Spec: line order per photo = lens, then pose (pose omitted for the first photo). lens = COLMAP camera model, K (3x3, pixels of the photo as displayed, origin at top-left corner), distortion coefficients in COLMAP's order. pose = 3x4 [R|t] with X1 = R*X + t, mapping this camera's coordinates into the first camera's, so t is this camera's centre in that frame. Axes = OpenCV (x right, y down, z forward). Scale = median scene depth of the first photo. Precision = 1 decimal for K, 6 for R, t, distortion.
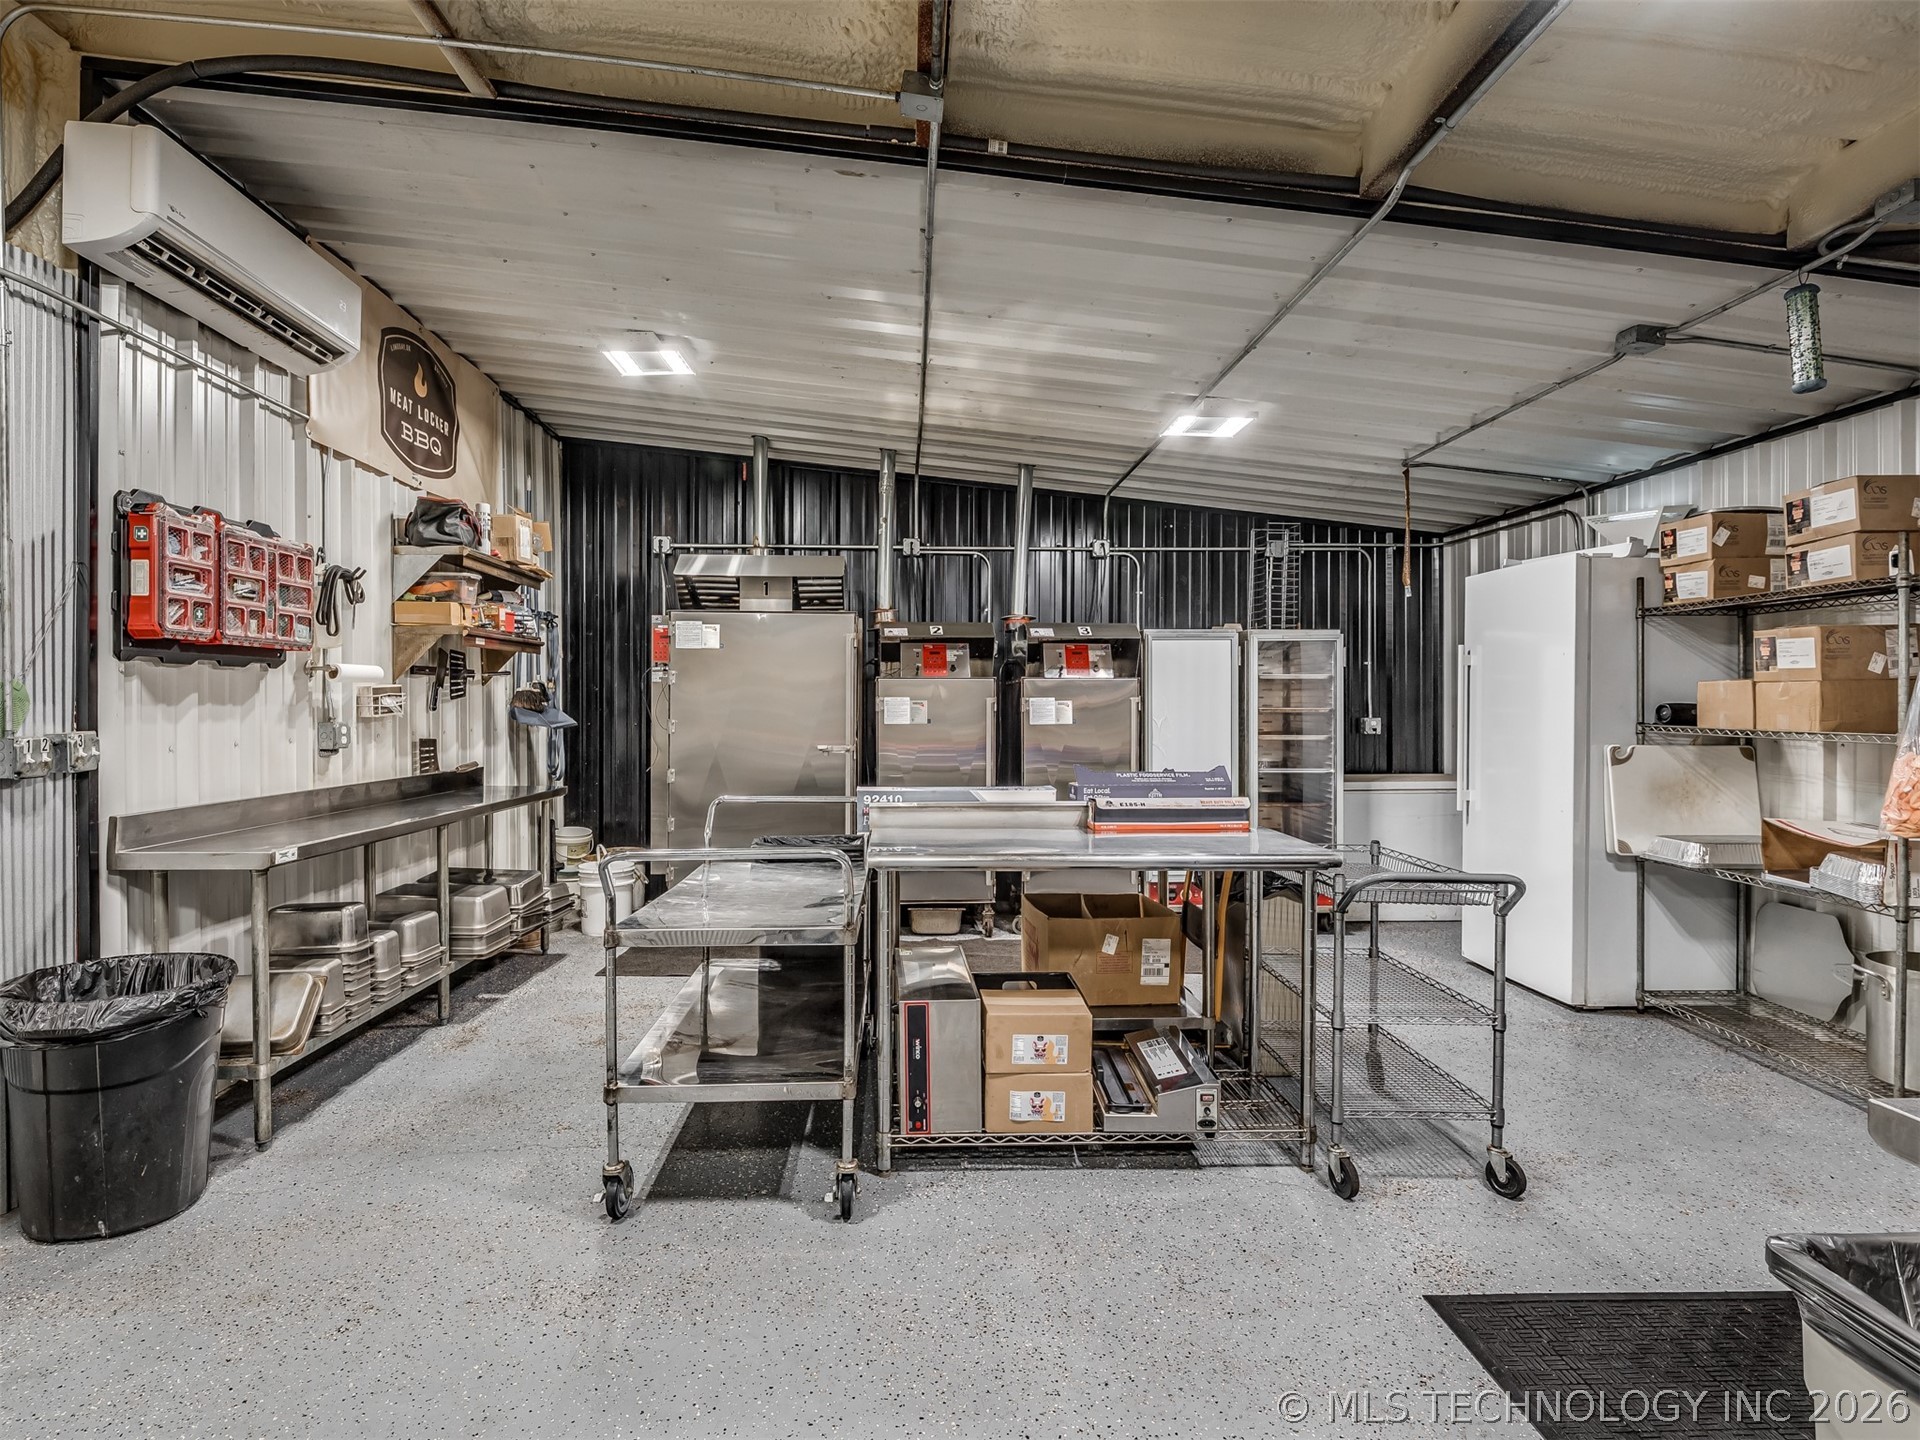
lens RADIAL K [[992.6, 0, 959.2], [0, 992.6, 736.3], [0, 0, 1]] dist [0.003173, -0.012200]
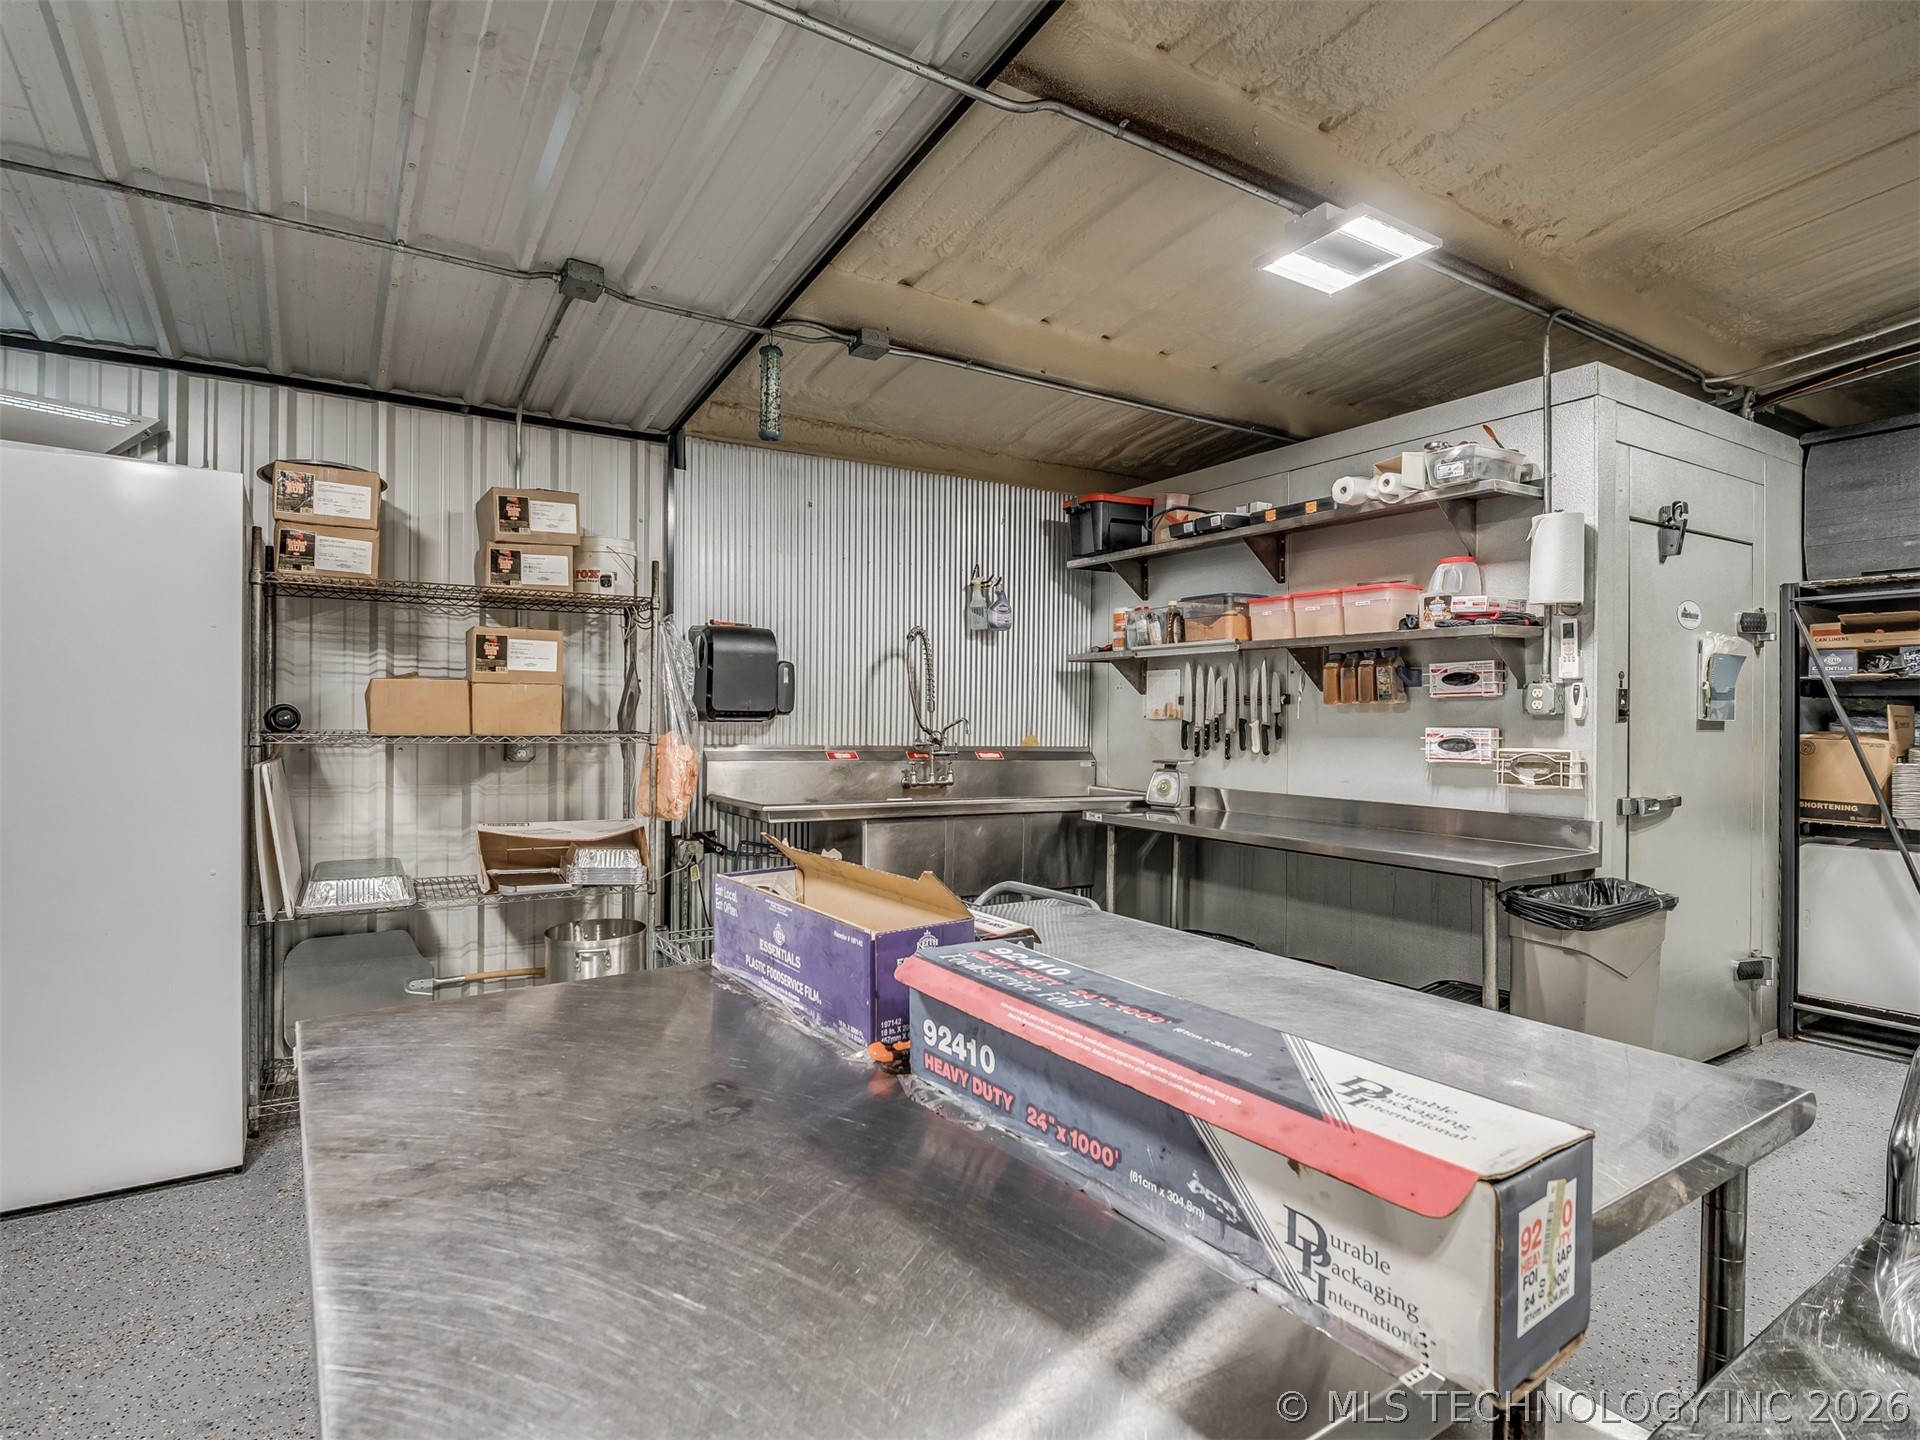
lens RADIAL K [[992.6, 0, 959.2], [0, 992.6, 736.3], [0, 0, 1]] dist [0.003173, -0.012200]
pose [[-0.467794, -0.010630, 0.883774, -0.211184], [0.008594, 0.999826, 0.016575, -0.017468], [-0.883796, 0.015349, -0.467621, 1.070507]]
